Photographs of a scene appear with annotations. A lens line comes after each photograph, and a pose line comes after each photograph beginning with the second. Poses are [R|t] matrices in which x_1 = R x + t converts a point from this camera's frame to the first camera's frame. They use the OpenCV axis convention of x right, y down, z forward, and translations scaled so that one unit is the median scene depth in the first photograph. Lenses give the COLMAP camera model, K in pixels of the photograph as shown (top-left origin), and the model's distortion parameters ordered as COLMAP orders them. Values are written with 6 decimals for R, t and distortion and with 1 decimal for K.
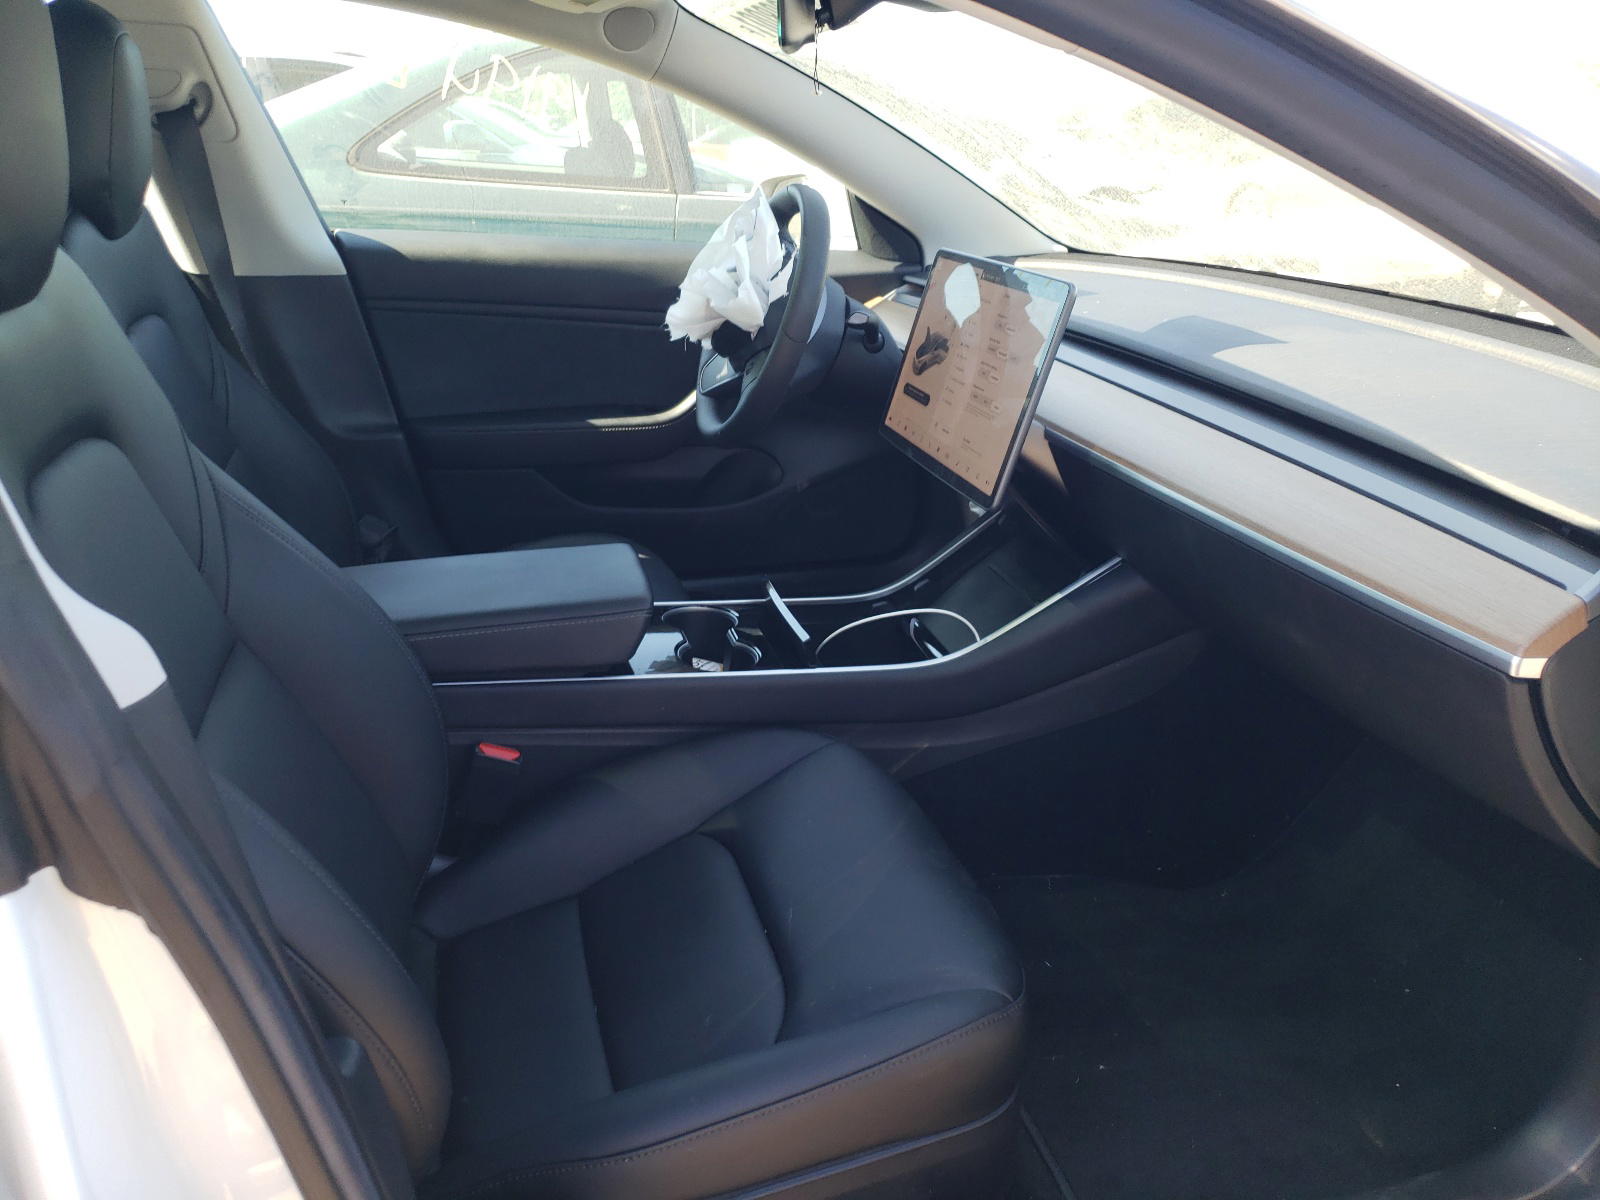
lens RADIAL K [[1221.8, 0, 836.4], [0, 1221.8, 602.3], [0, 0, 1]] dist [0.118220, -0.187781]
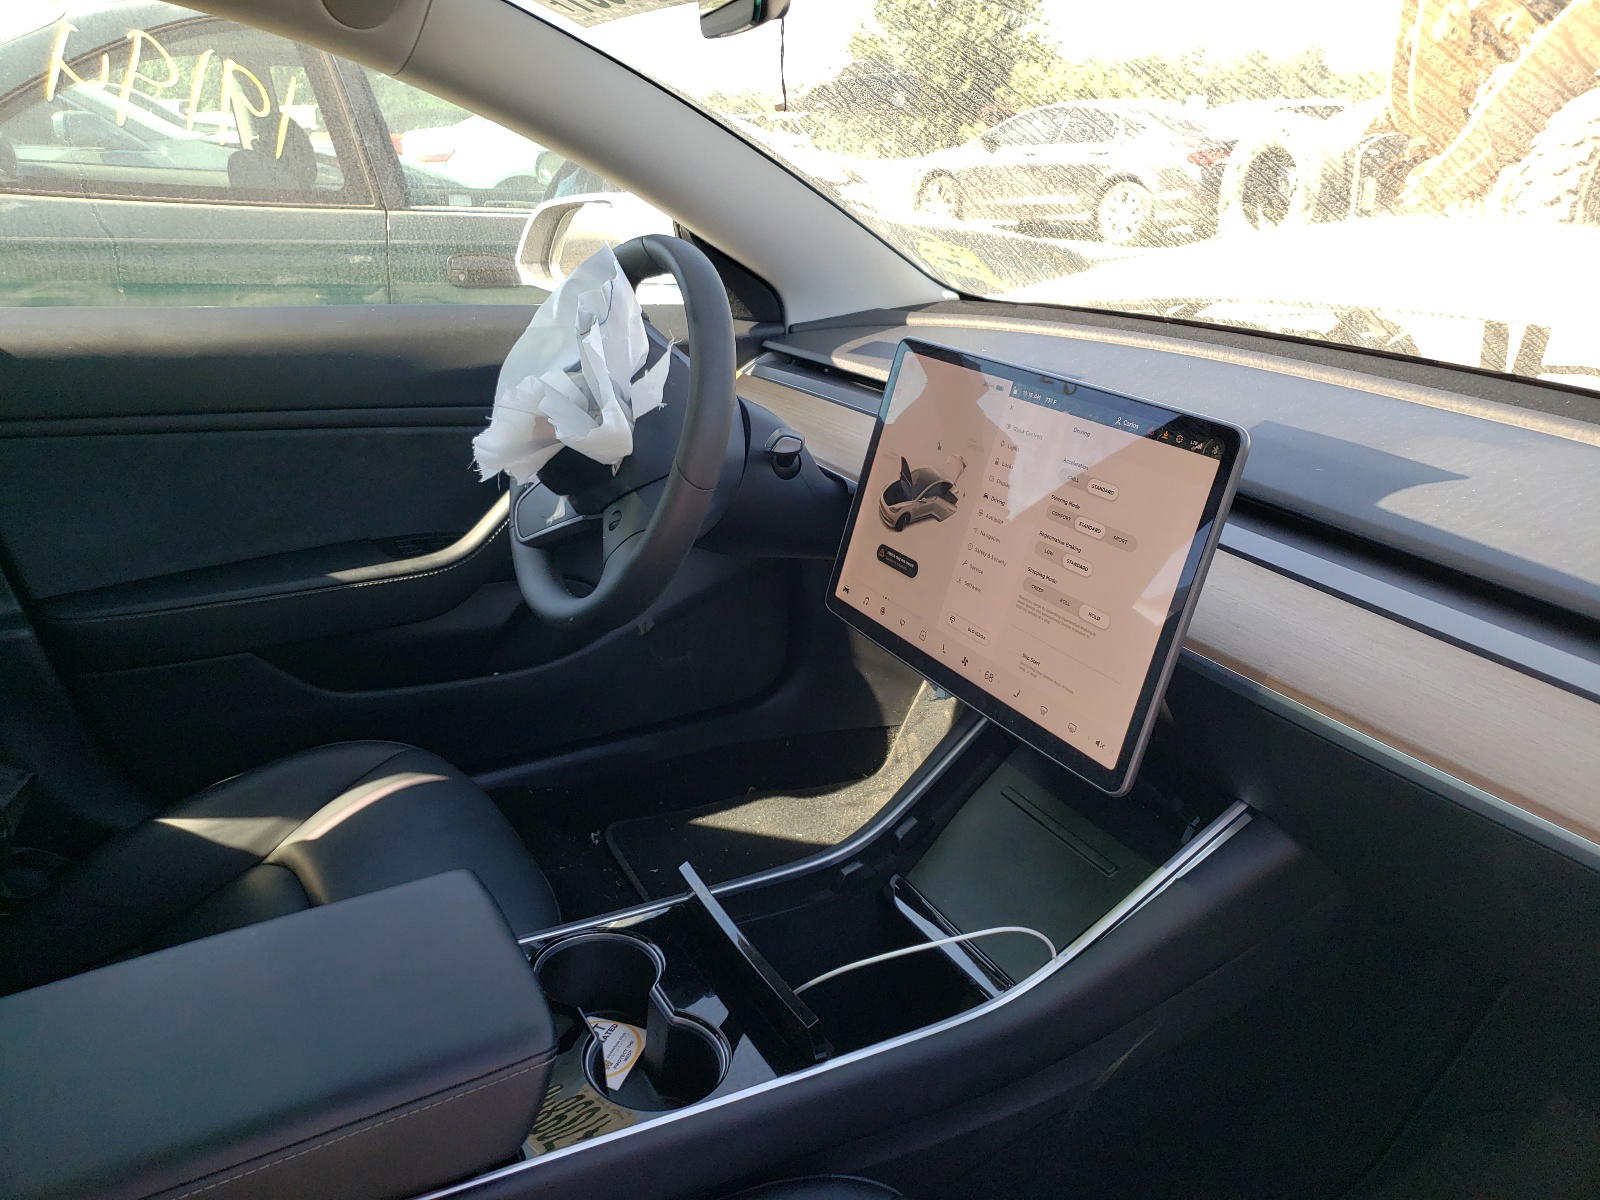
lens RADIAL K [[1191.4, 0, 800.0], [0, 1191.4, 600.0], [0, 0, 1]] dist [0.028328, -0.004710]
pose [[0.972930, -0.084466, 0.215110, -0.112729], [0.080327, 0.996377, 0.027928, -0.156385], [-0.216689, -0.009893, 0.976190, 0.359047]]
